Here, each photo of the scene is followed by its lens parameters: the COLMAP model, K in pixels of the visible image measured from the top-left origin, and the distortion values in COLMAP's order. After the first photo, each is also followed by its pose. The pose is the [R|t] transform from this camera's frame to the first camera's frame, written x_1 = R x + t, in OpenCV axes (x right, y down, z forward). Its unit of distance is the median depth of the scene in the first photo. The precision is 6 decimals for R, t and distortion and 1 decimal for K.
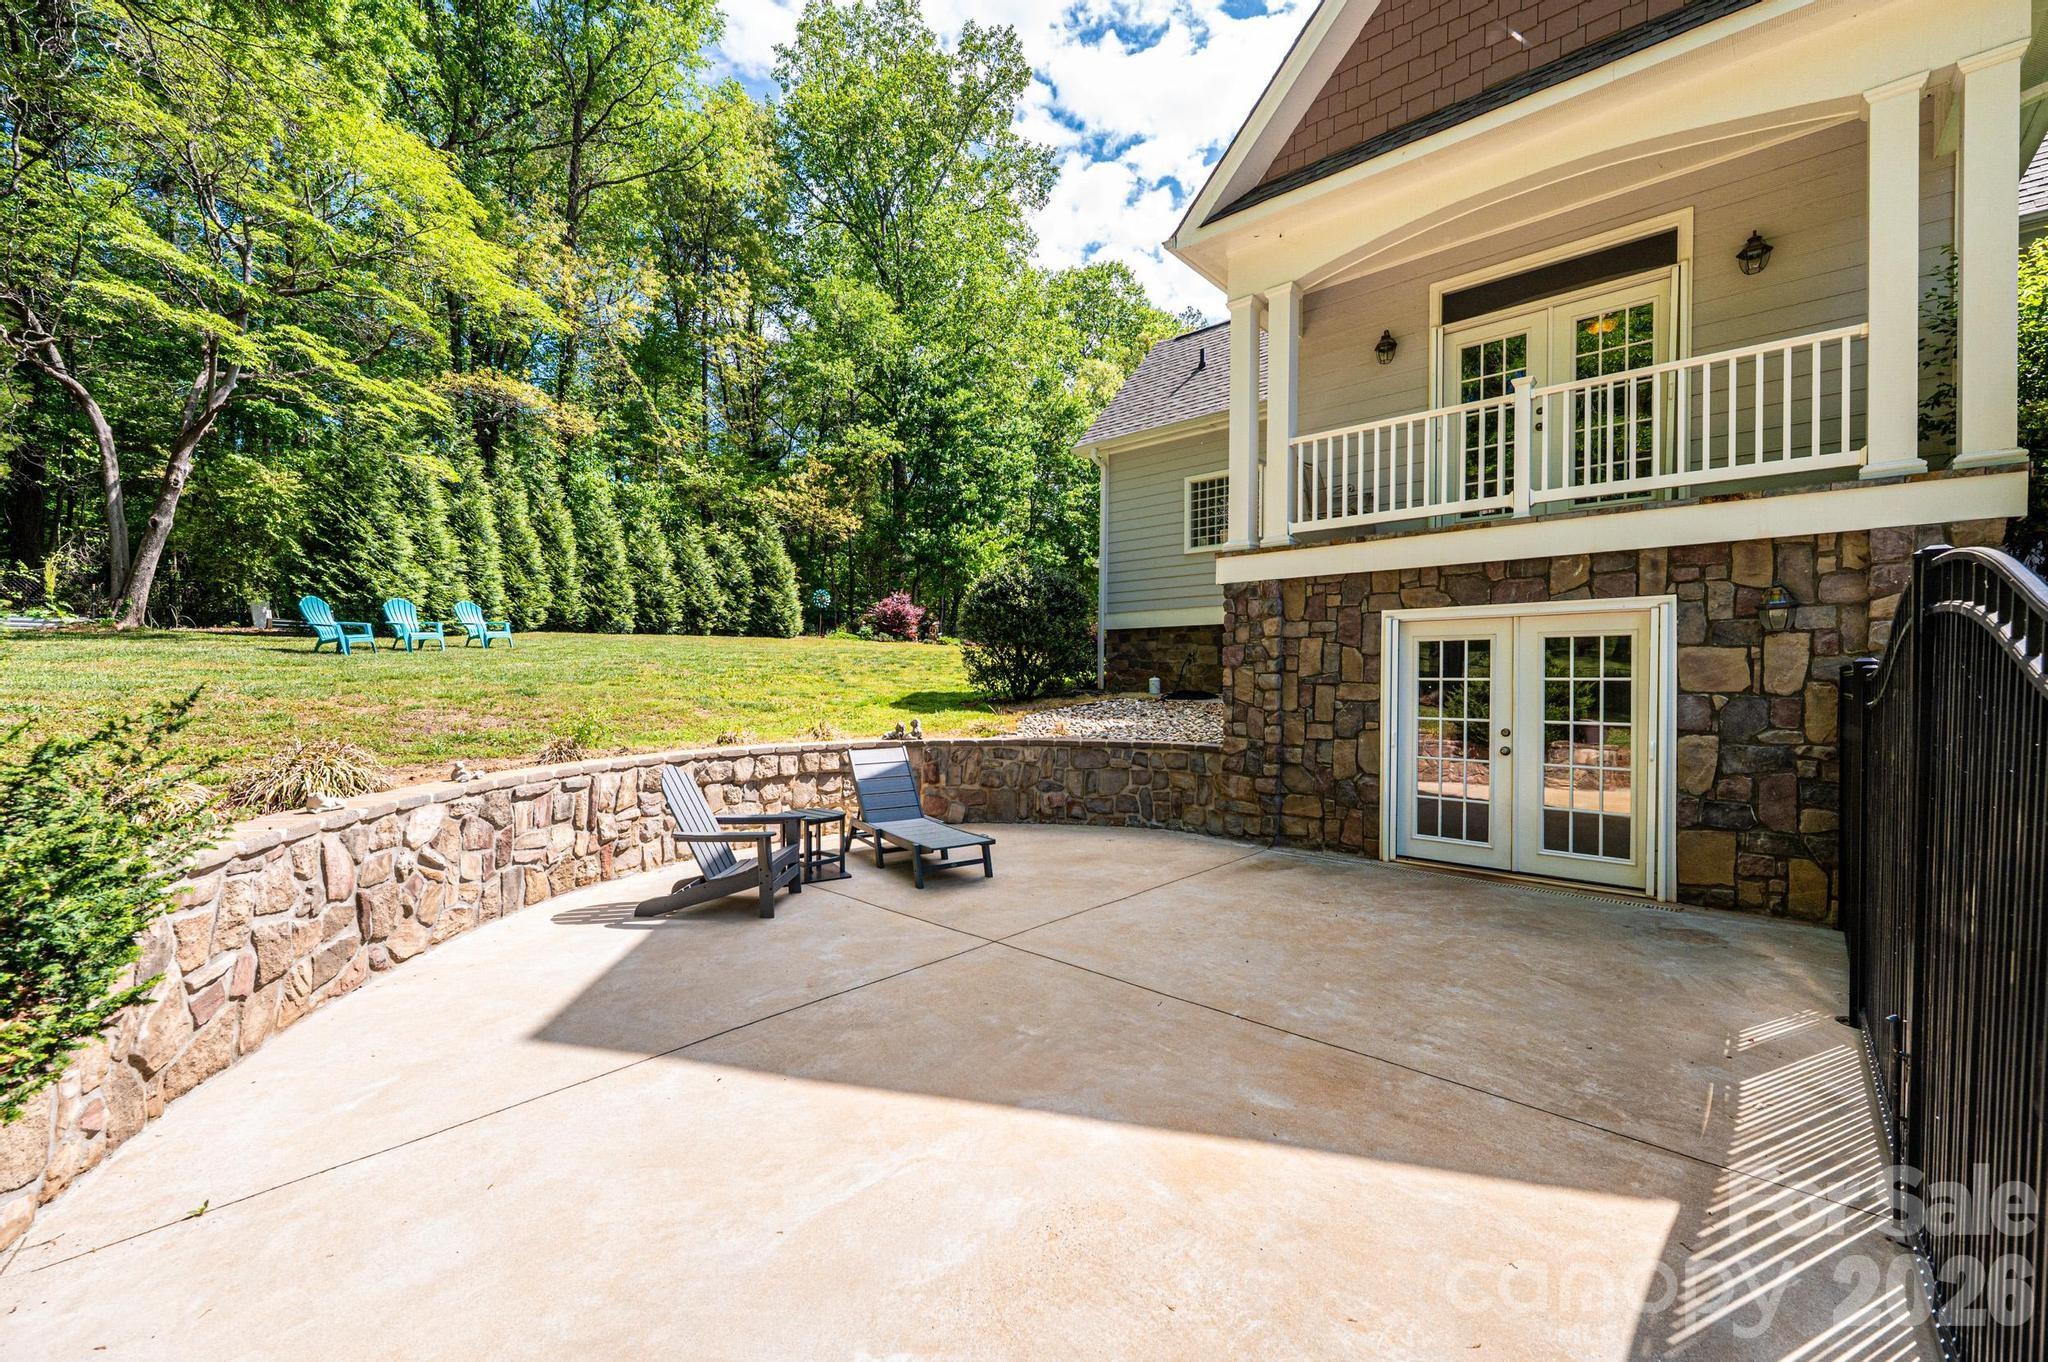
lens RADIAL K [[815.3, 0, 1016.9], [0, 815.3, 682.7], [0, 0, 1]] dist [0.003449, 0.000226]
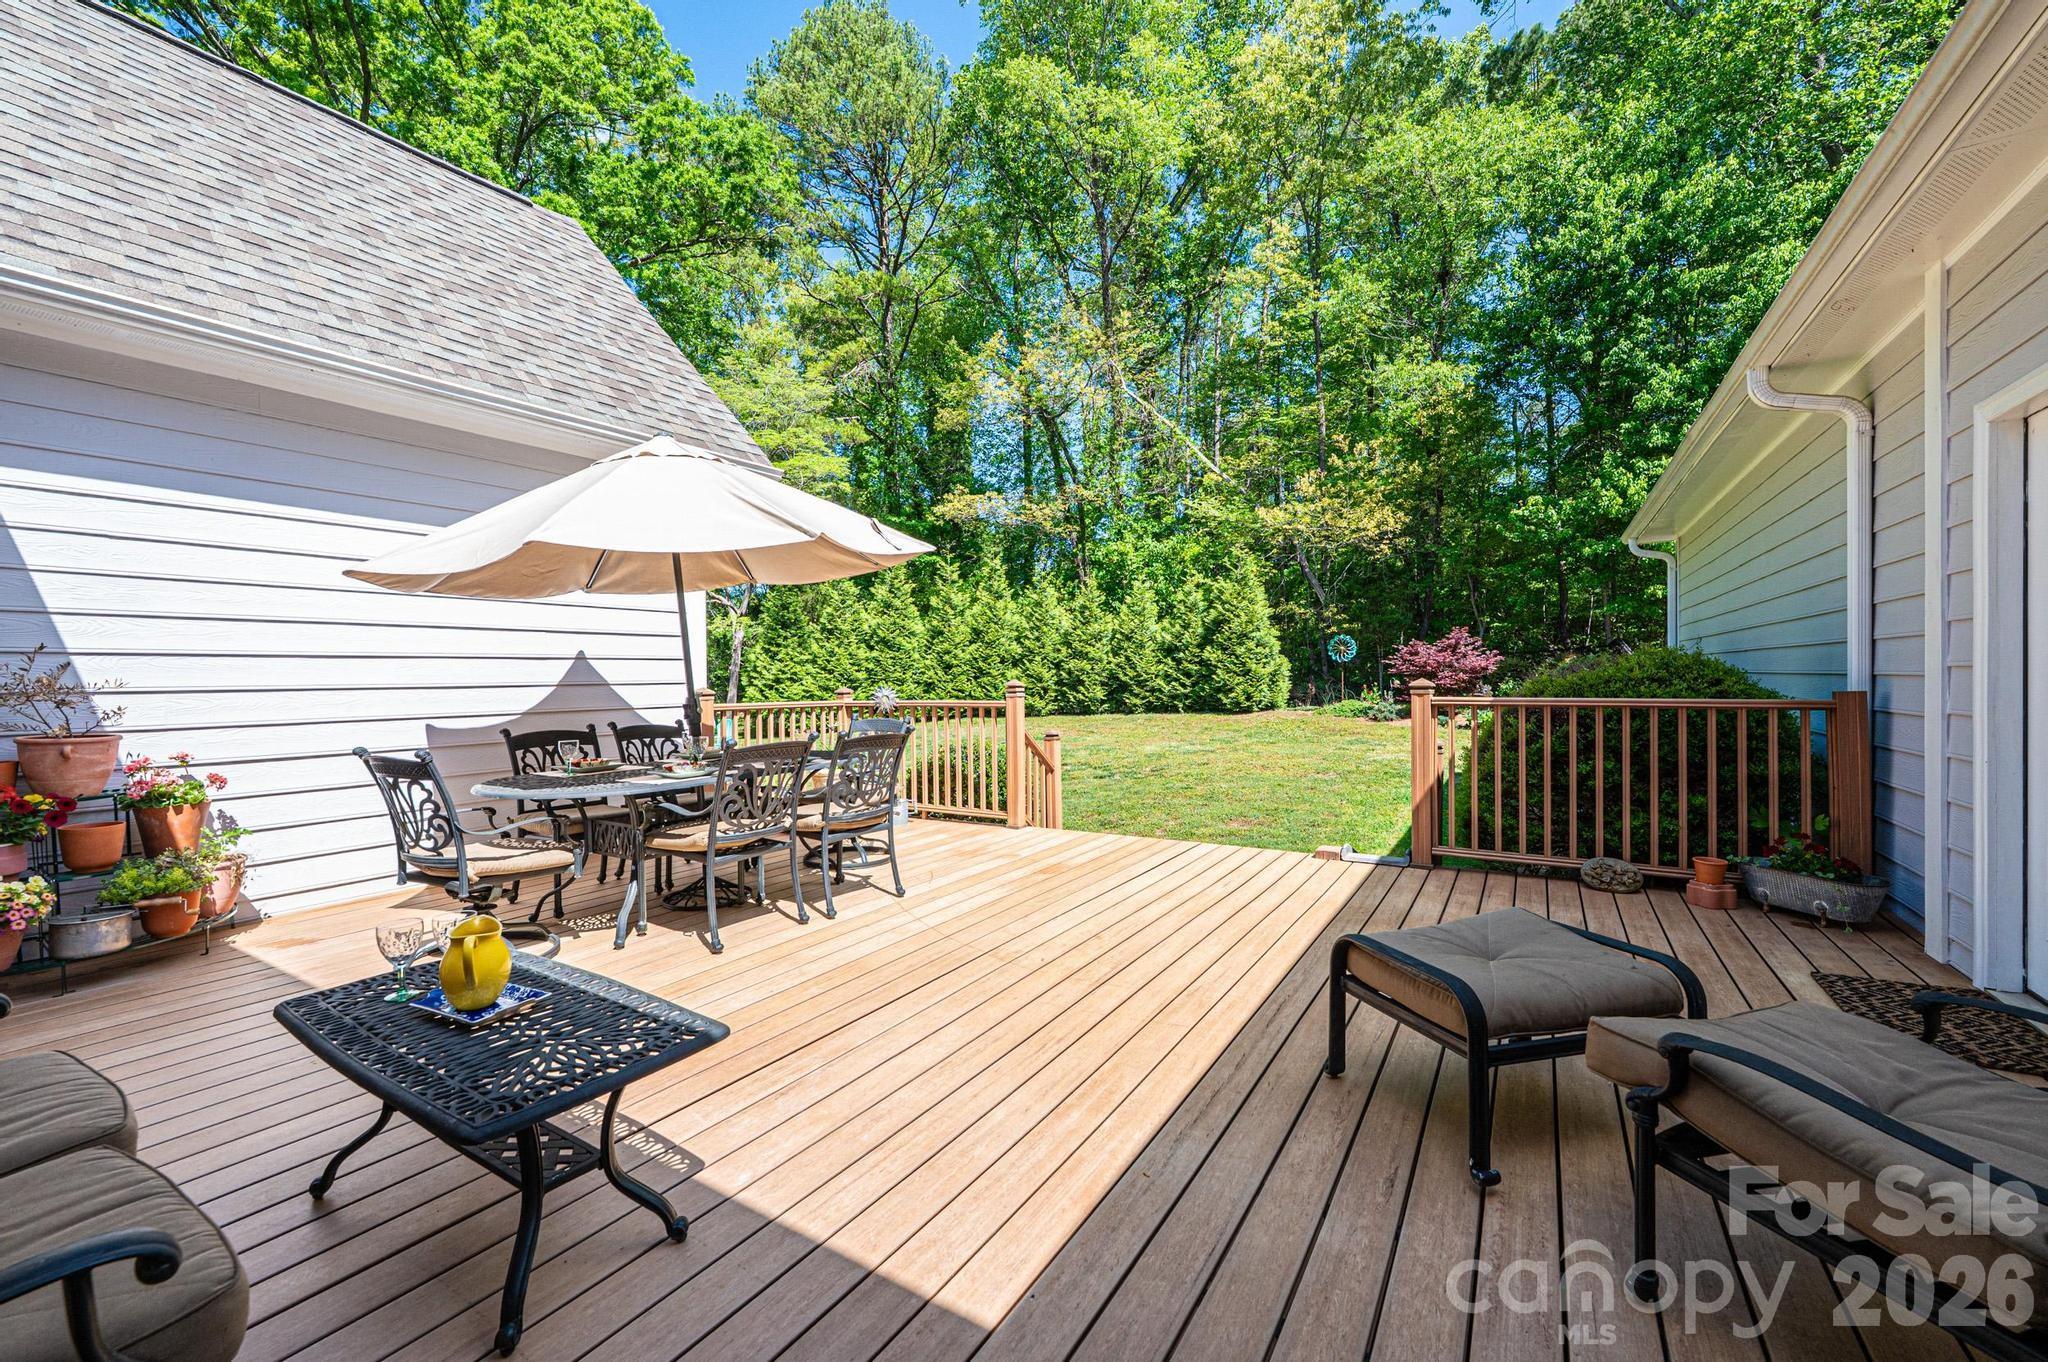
lens RADIAL K [[815.3, 0, 1030.1], [0, 815.3, 679.5], [0, 0, 1]] dist [0.003449, 0.000226]
pose [[0.183383, -0.005151, -0.983028, 0.788301], [0.016187, 0.999867, -0.002220, -0.171073], [0.982908, -0.015505, 0.183442, 1.352871]]
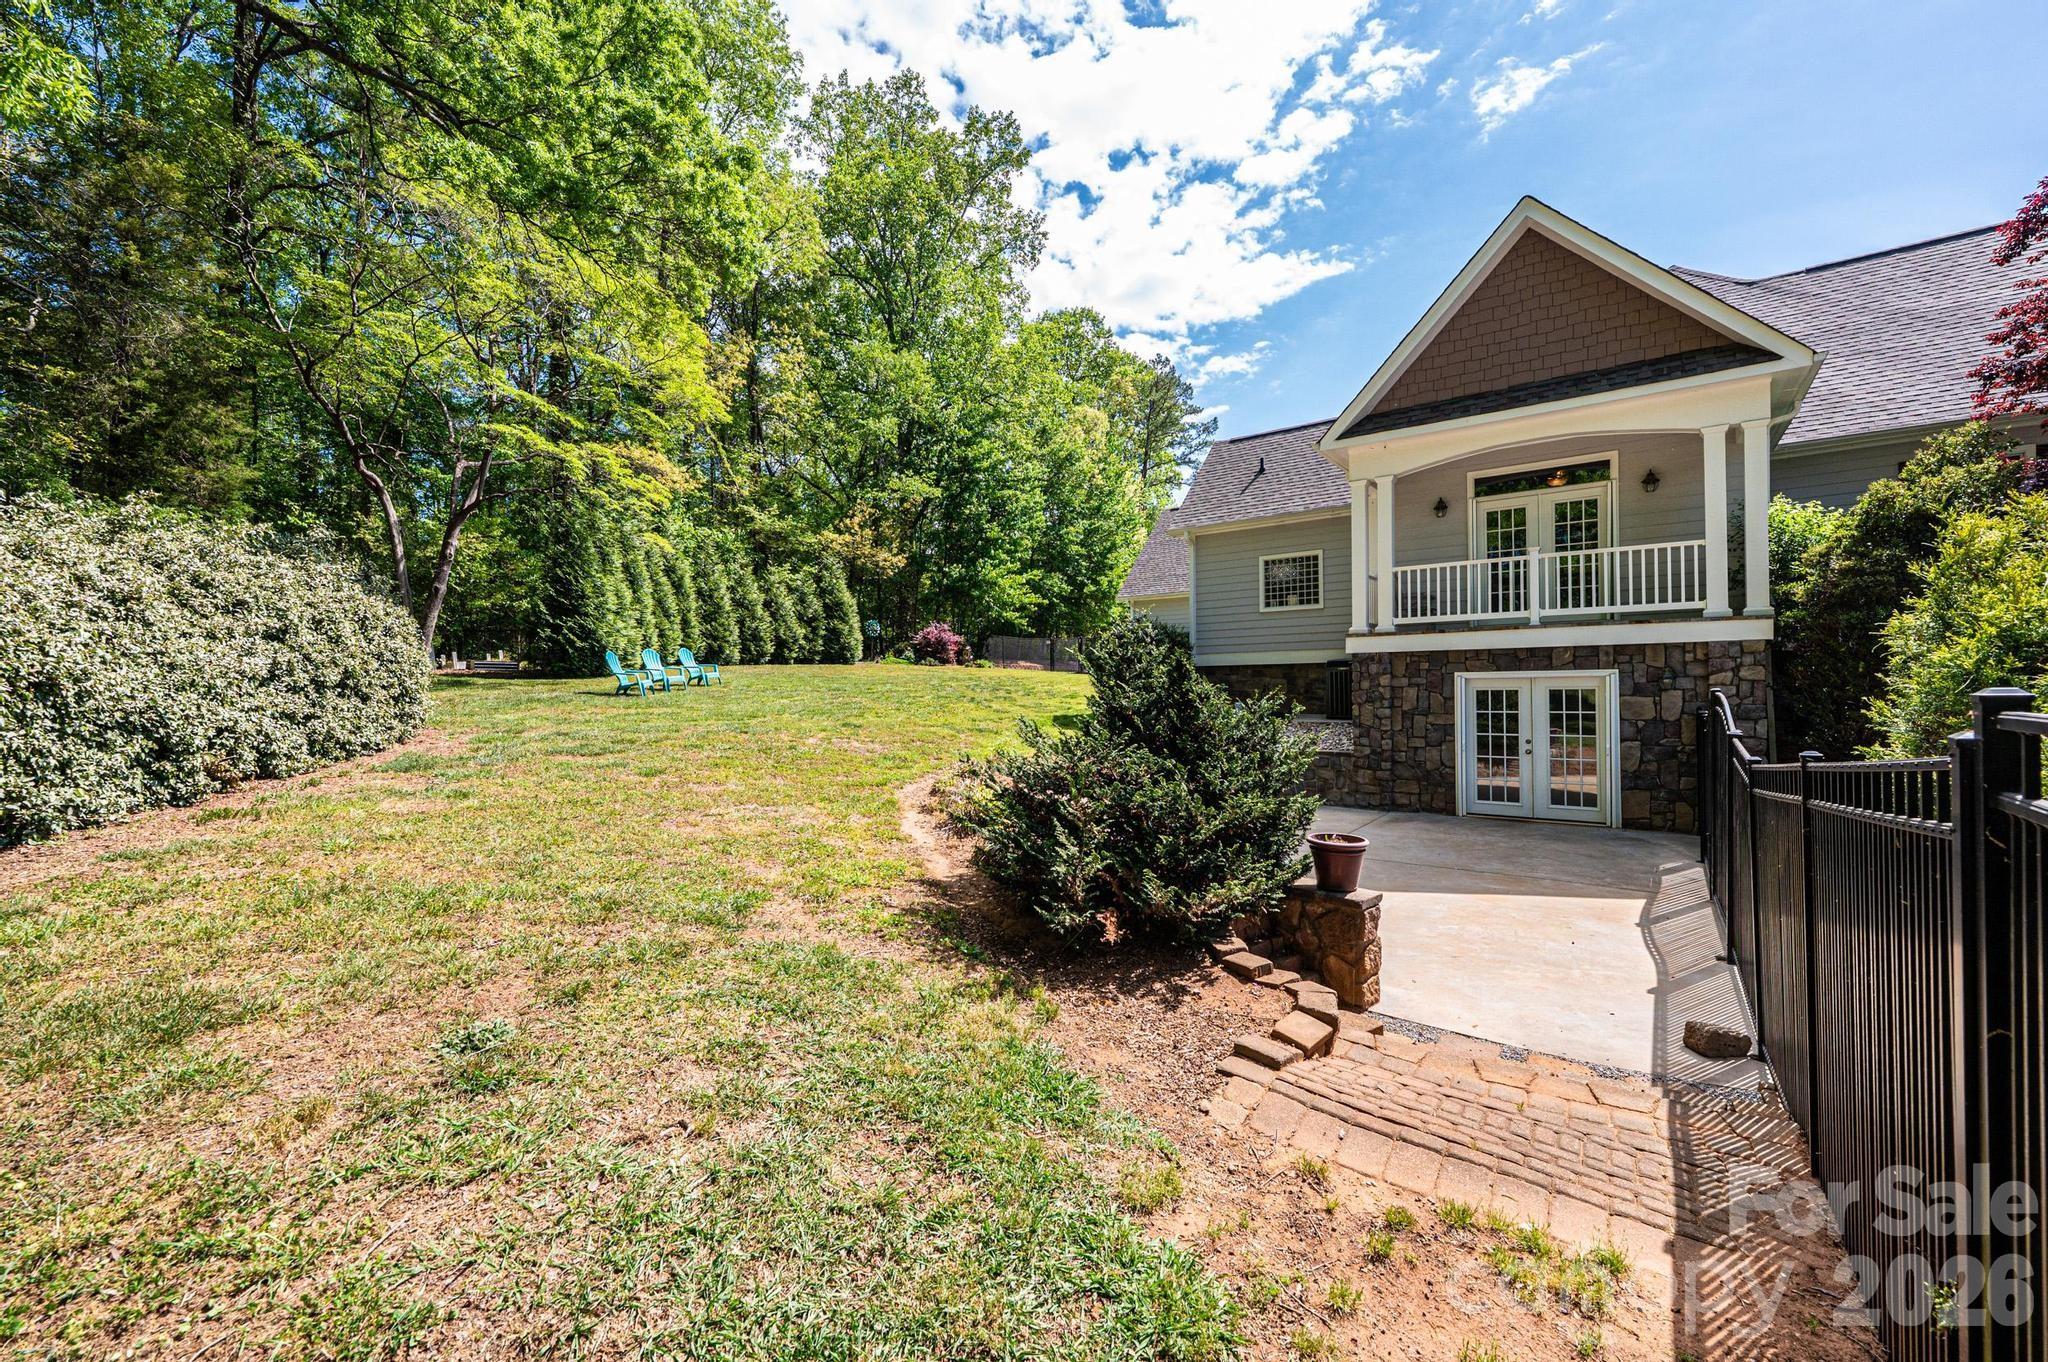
lens RADIAL K [[815.3, 0, 1018.5], [0, 815.3, 682.8], [0, 0, 1]] dist [0.003449, 0.000226]
pose [[0.996206, -0.014132, 0.085875, -0.295647], [0.014958, 0.999848, -0.008978, -0.030526], [-0.085735, 0.010229, 0.996265, -0.307200]]
